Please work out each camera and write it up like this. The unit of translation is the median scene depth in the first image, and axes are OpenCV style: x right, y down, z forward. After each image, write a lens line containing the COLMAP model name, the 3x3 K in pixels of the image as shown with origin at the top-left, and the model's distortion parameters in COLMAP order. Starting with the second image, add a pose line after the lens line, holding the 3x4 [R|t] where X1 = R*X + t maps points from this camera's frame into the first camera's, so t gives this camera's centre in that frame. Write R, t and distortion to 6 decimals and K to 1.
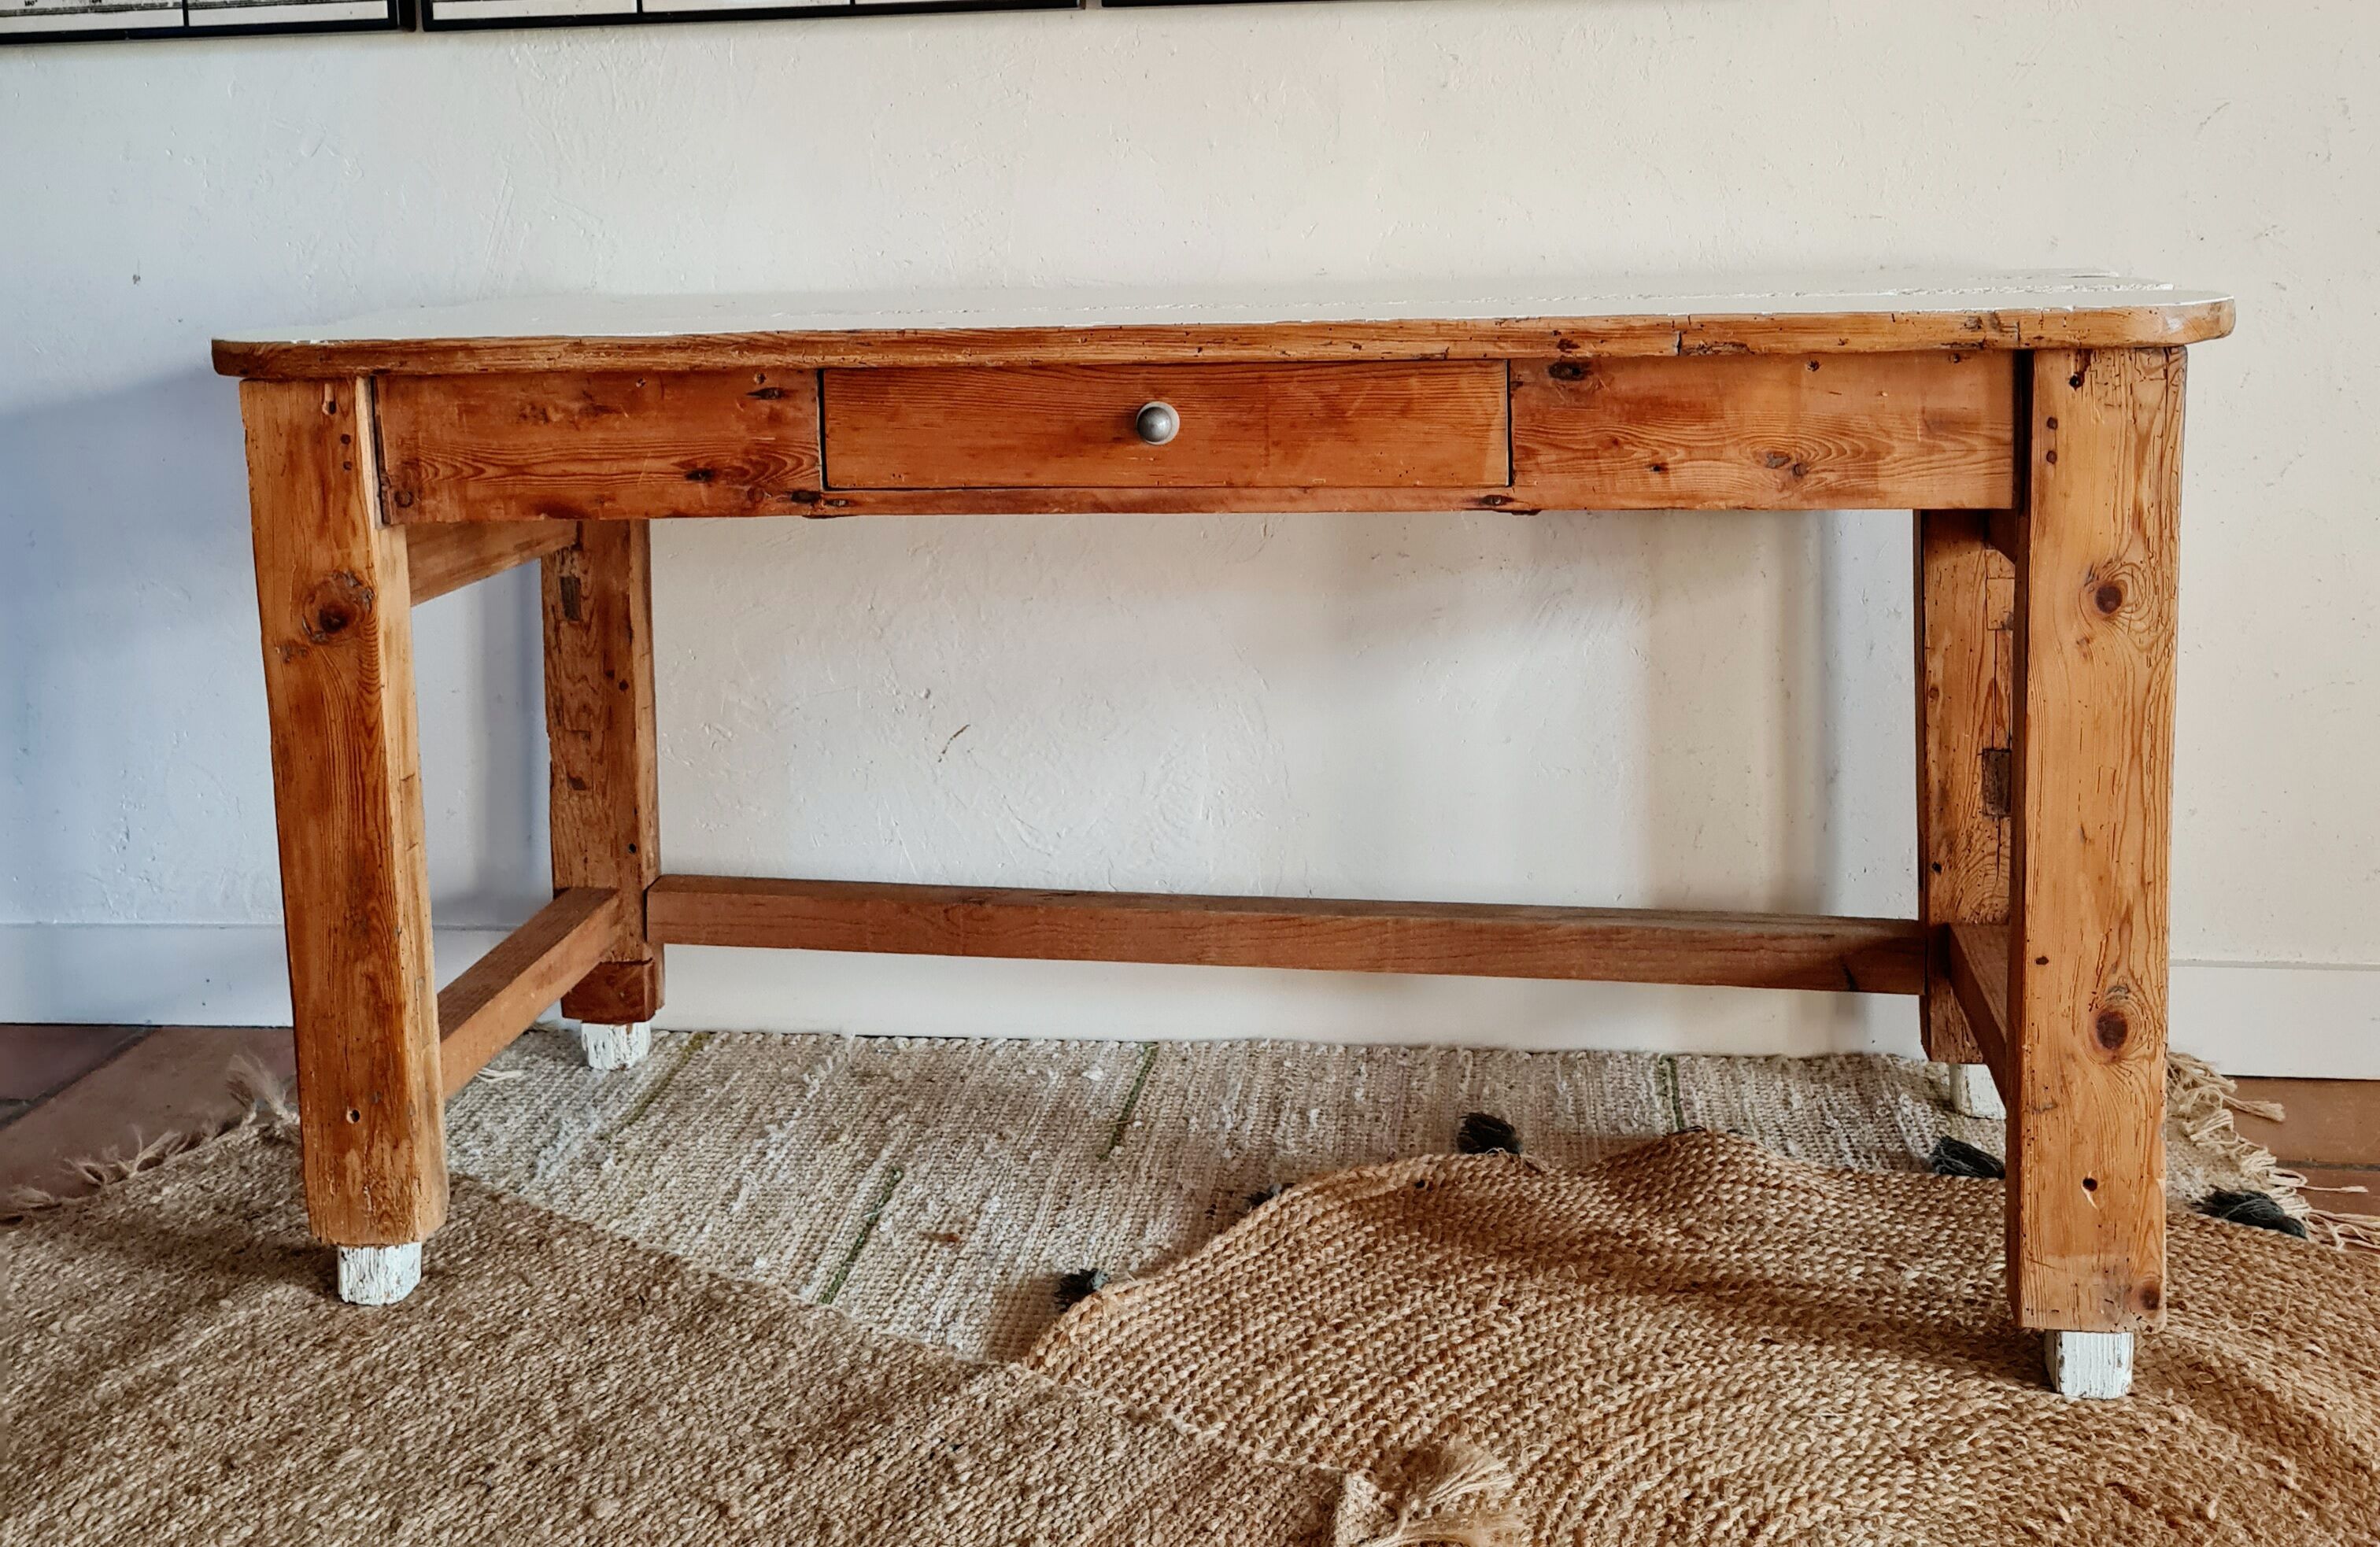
lens RADIAL K [[2429.2, 0, 1183.3], [0, 2429.2, 347.4], [0, 0, 1]] dist [0.033647, 0.000000]
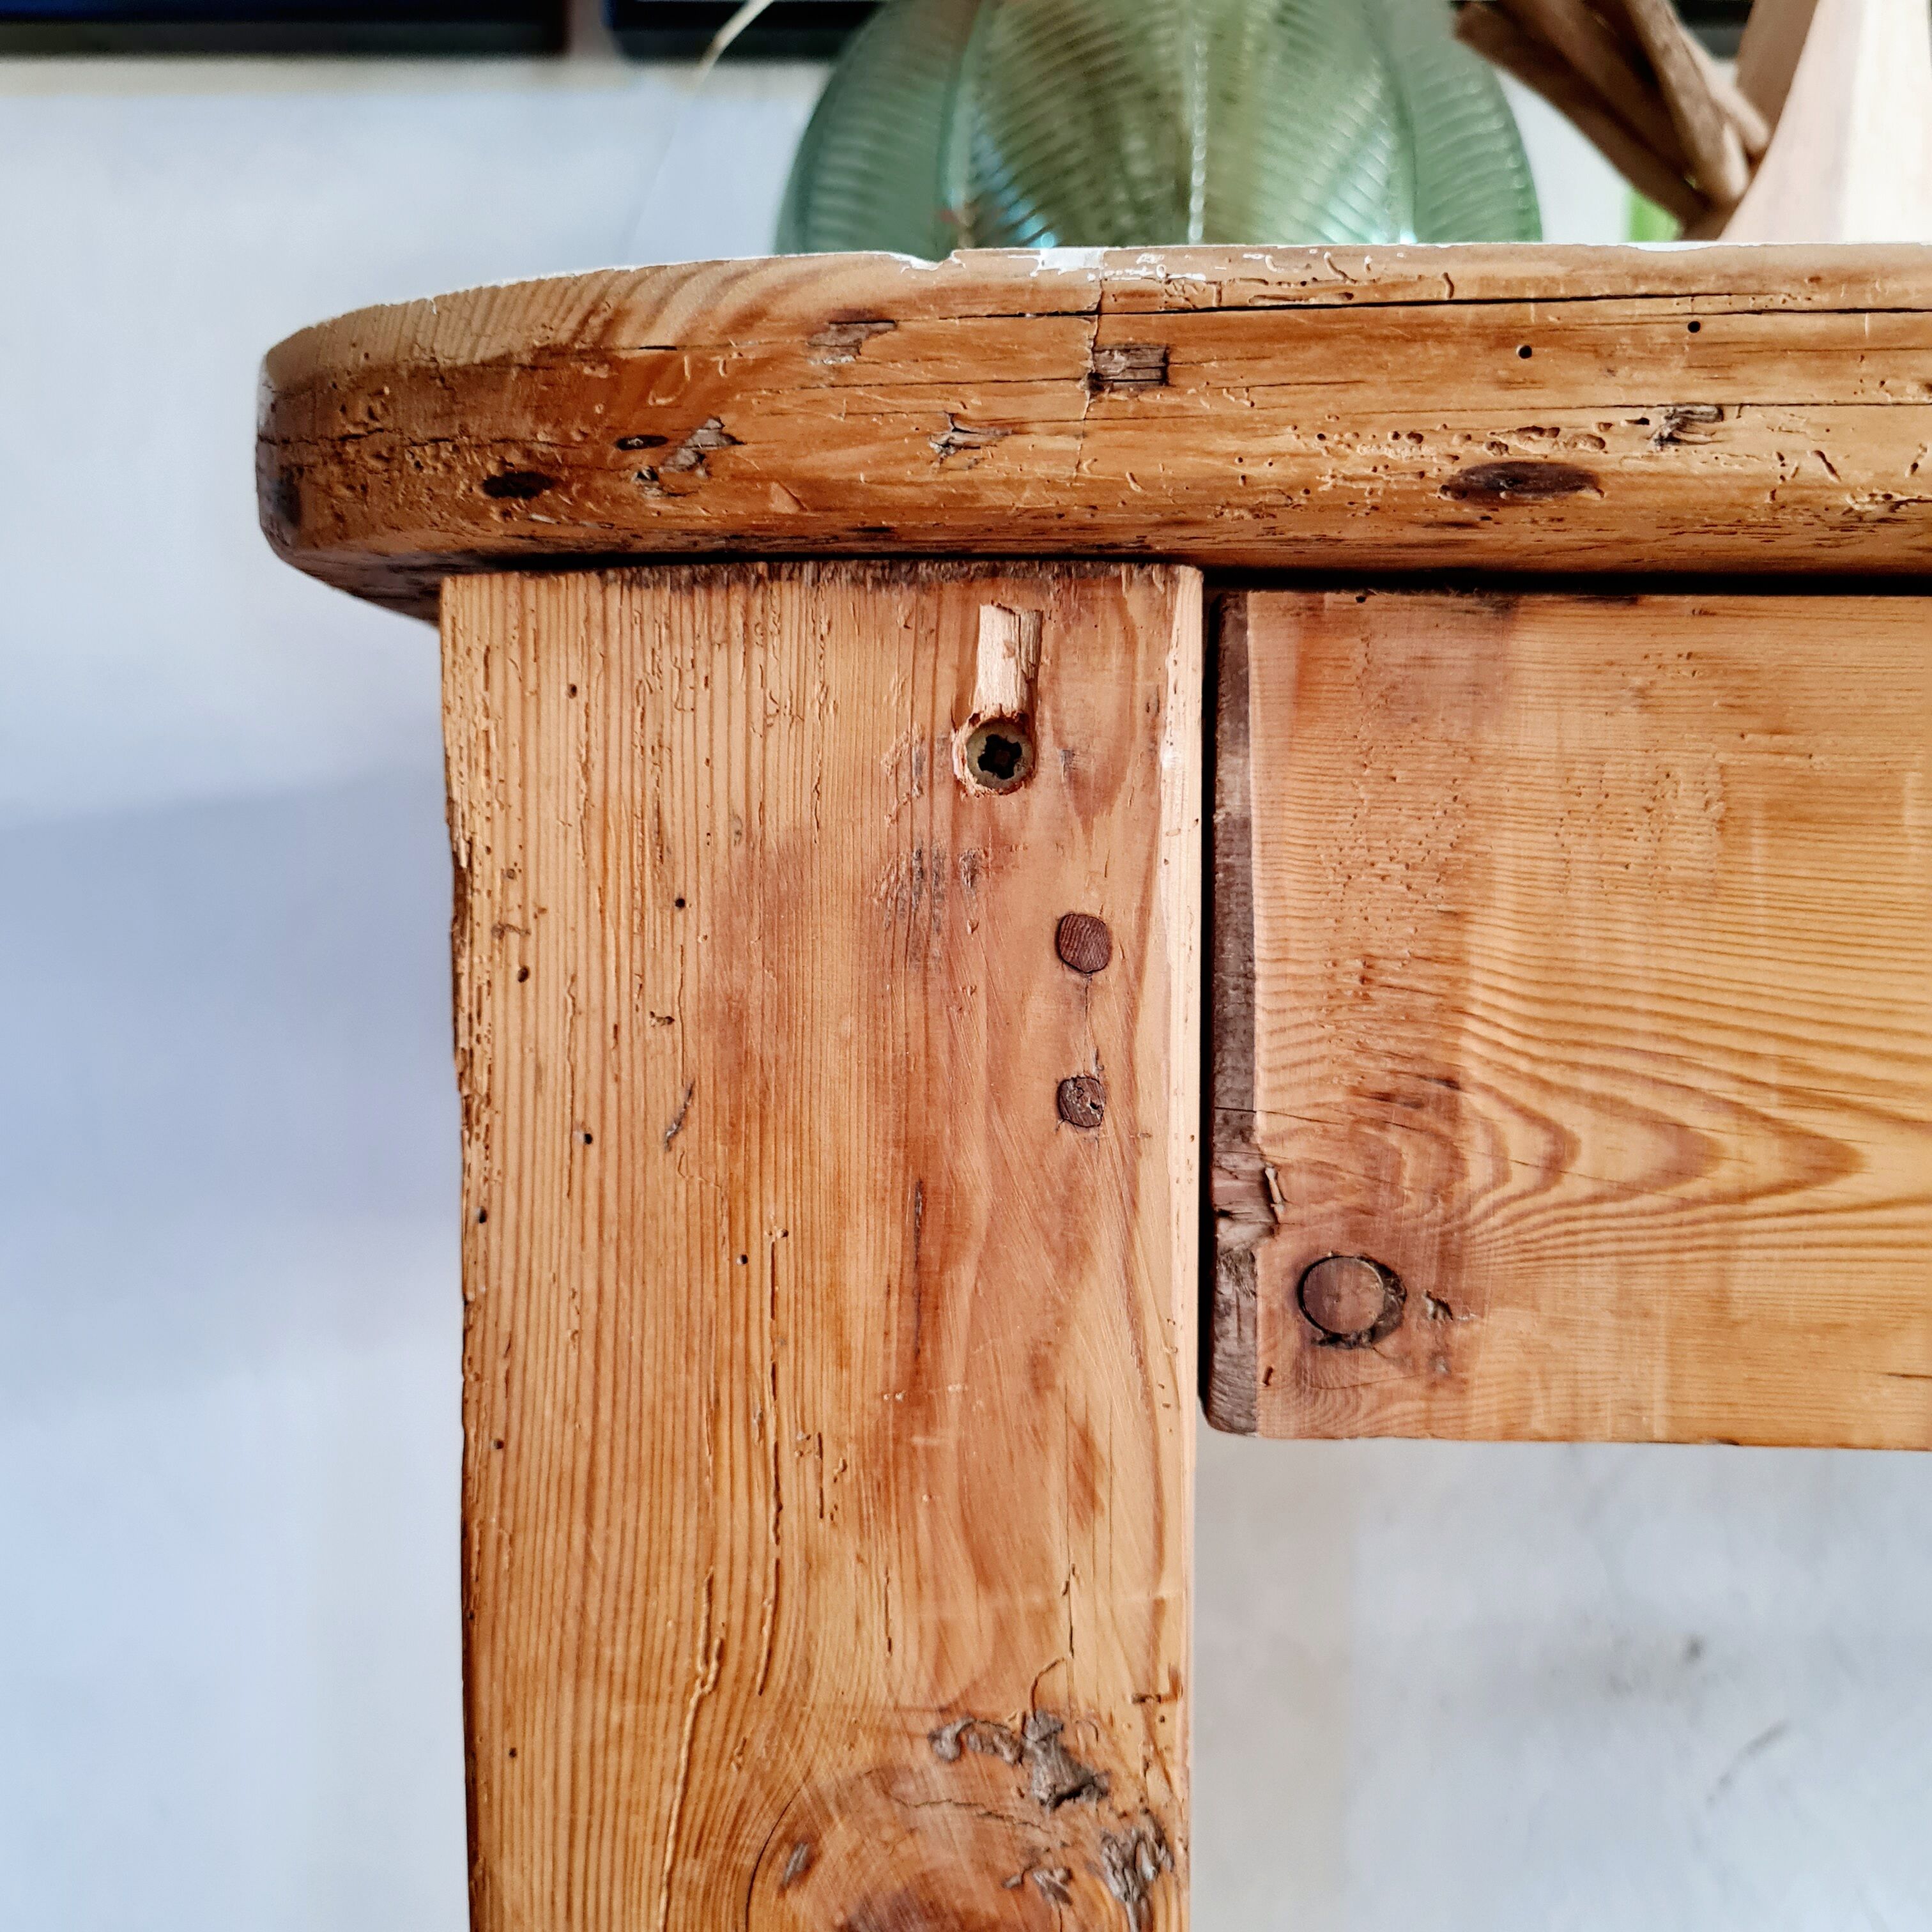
lens RADIAL K [[1971.0, 0, 958.9], [0, 1971.0, 947.8], [0, 0, 1]] dist [0.037040, 0.000000]
pose [[0.994855, 0.044016, 0.091248, -0.362165], [-0.041798, 0.998786, -0.026075, 0.041686], [-0.092285, 0.022127, 0.995487, 0.860271]]
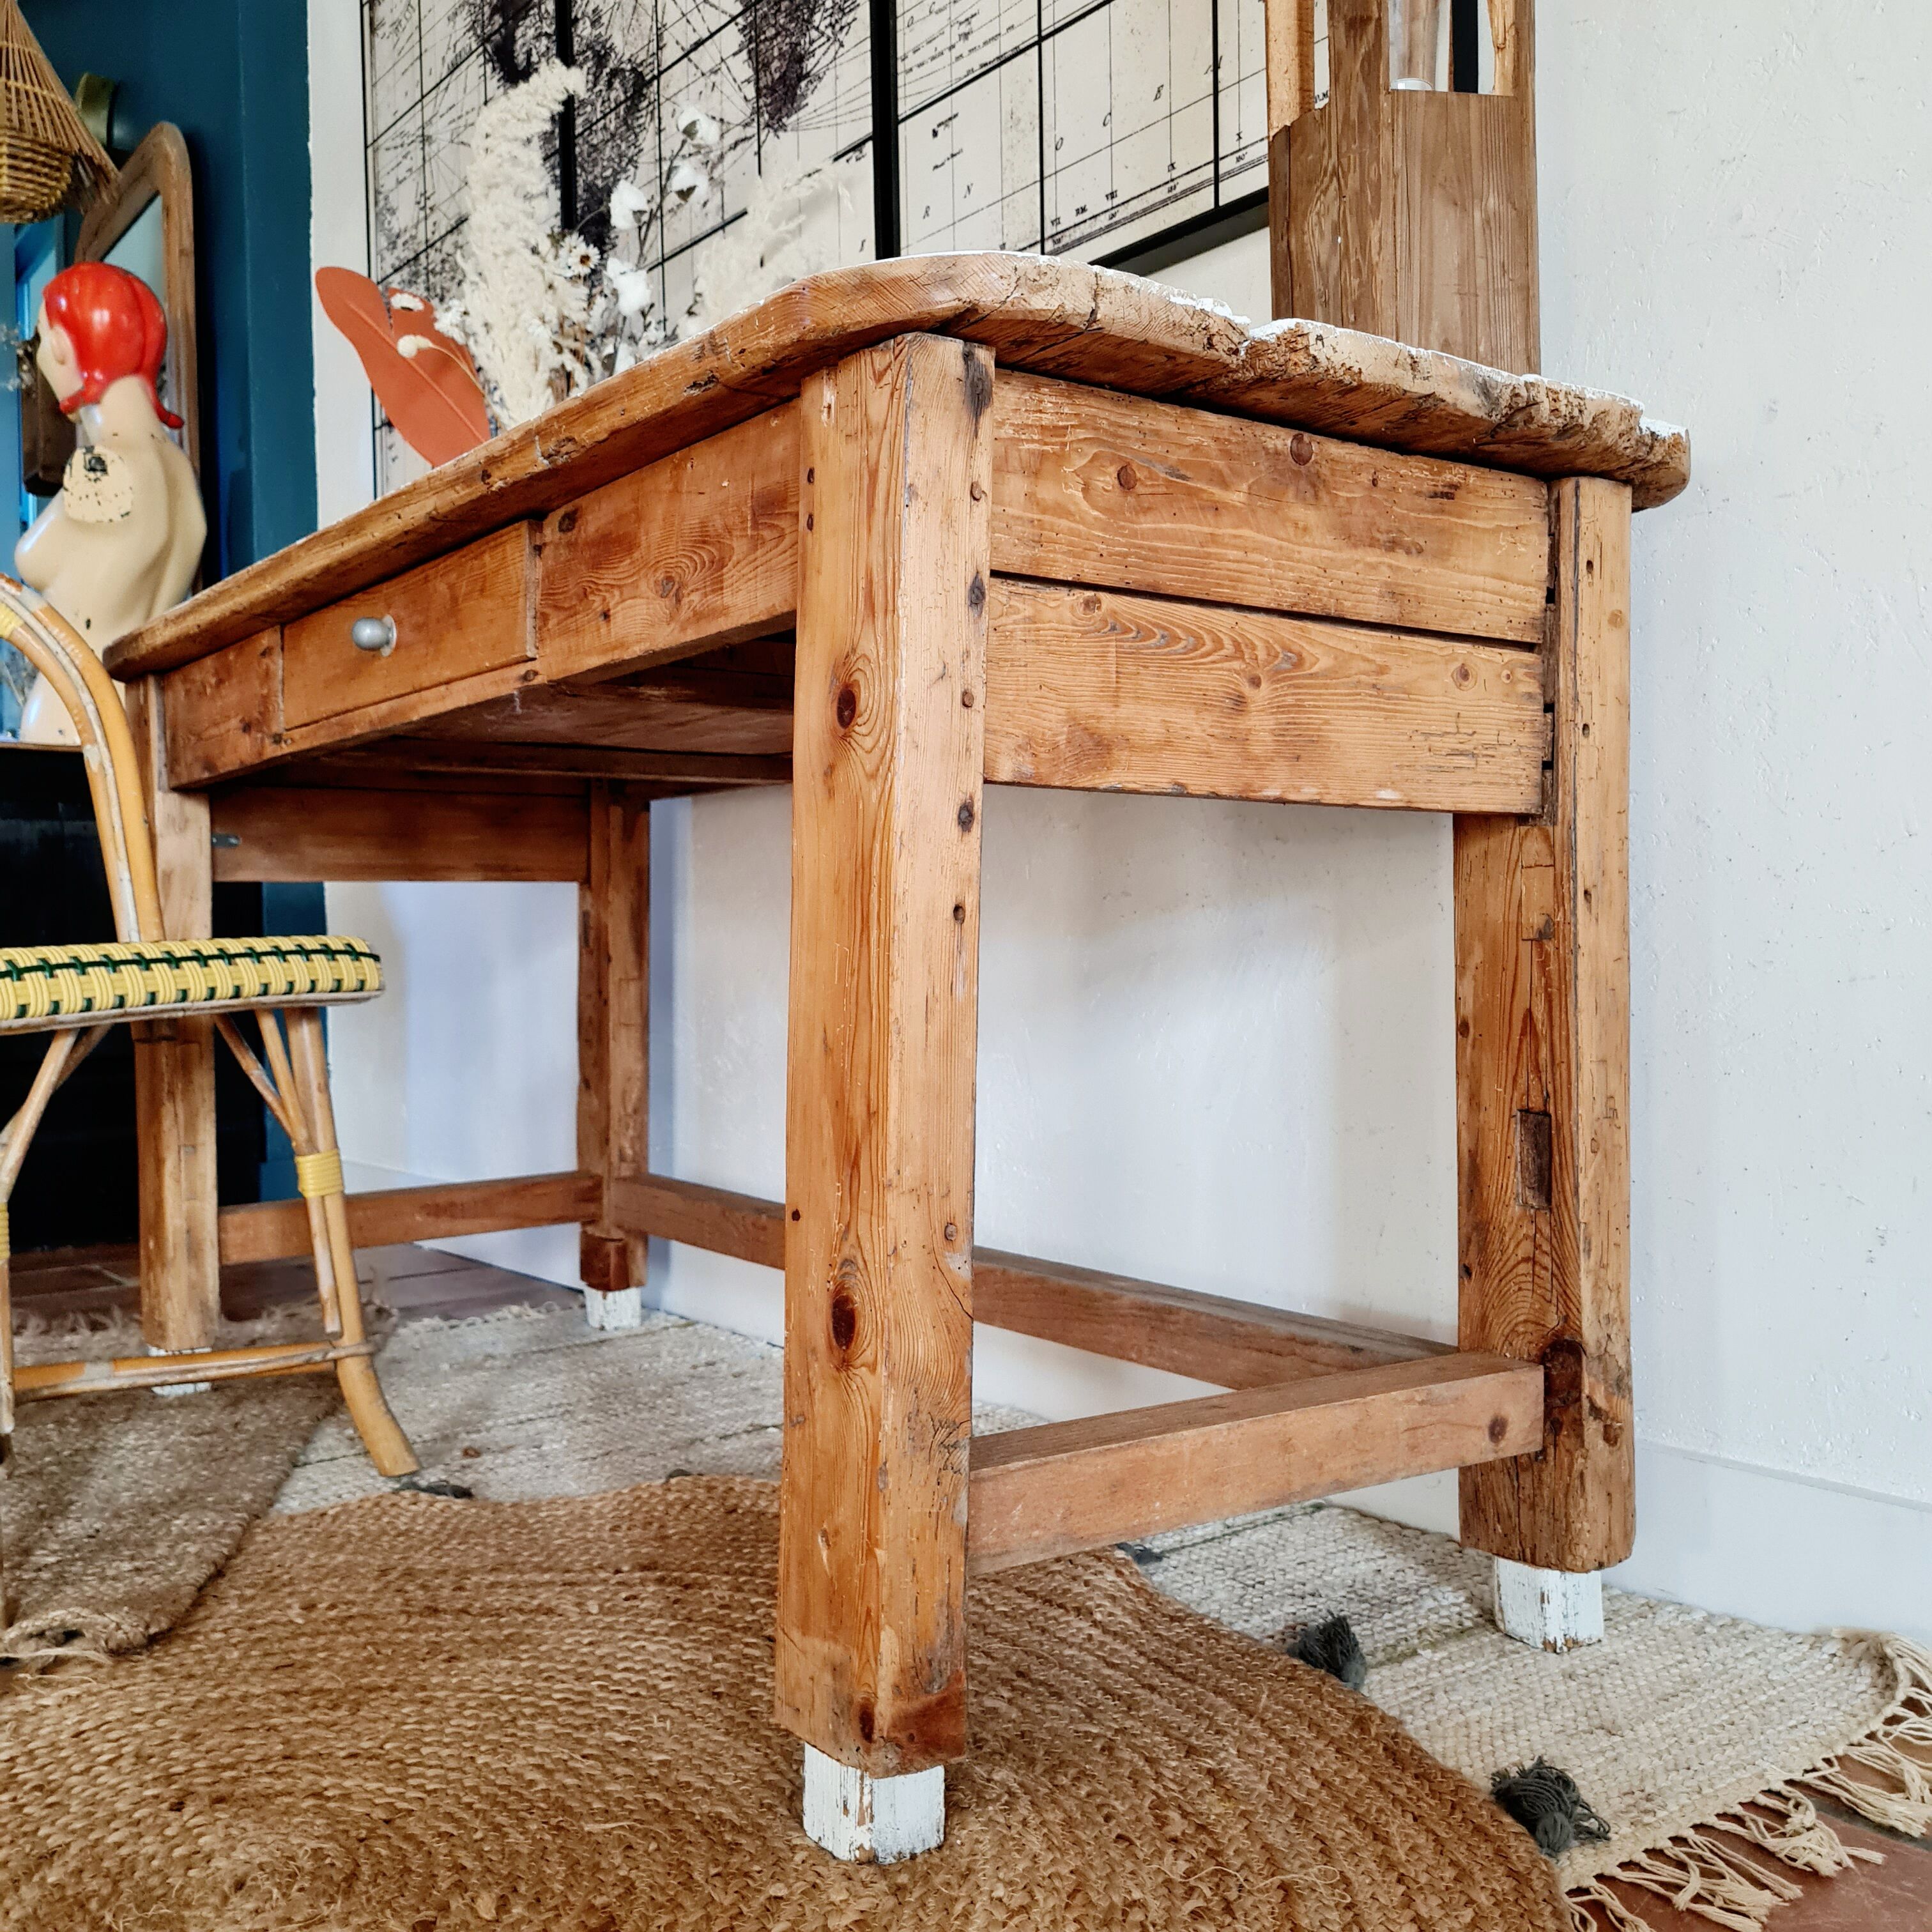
lens RADIAL K [[1971.0, 0, 924.5], [0, 1971.0, 935.5], [0, 0, 1]] dist [0.037040, 0.000000]
pose [[0.700952, 0.012405, -0.713100, 0.720553], [-0.055141, 0.997799, -0.036843, 0.169188], [0.711073, 0.065146, 0.700093, 0.550983]]
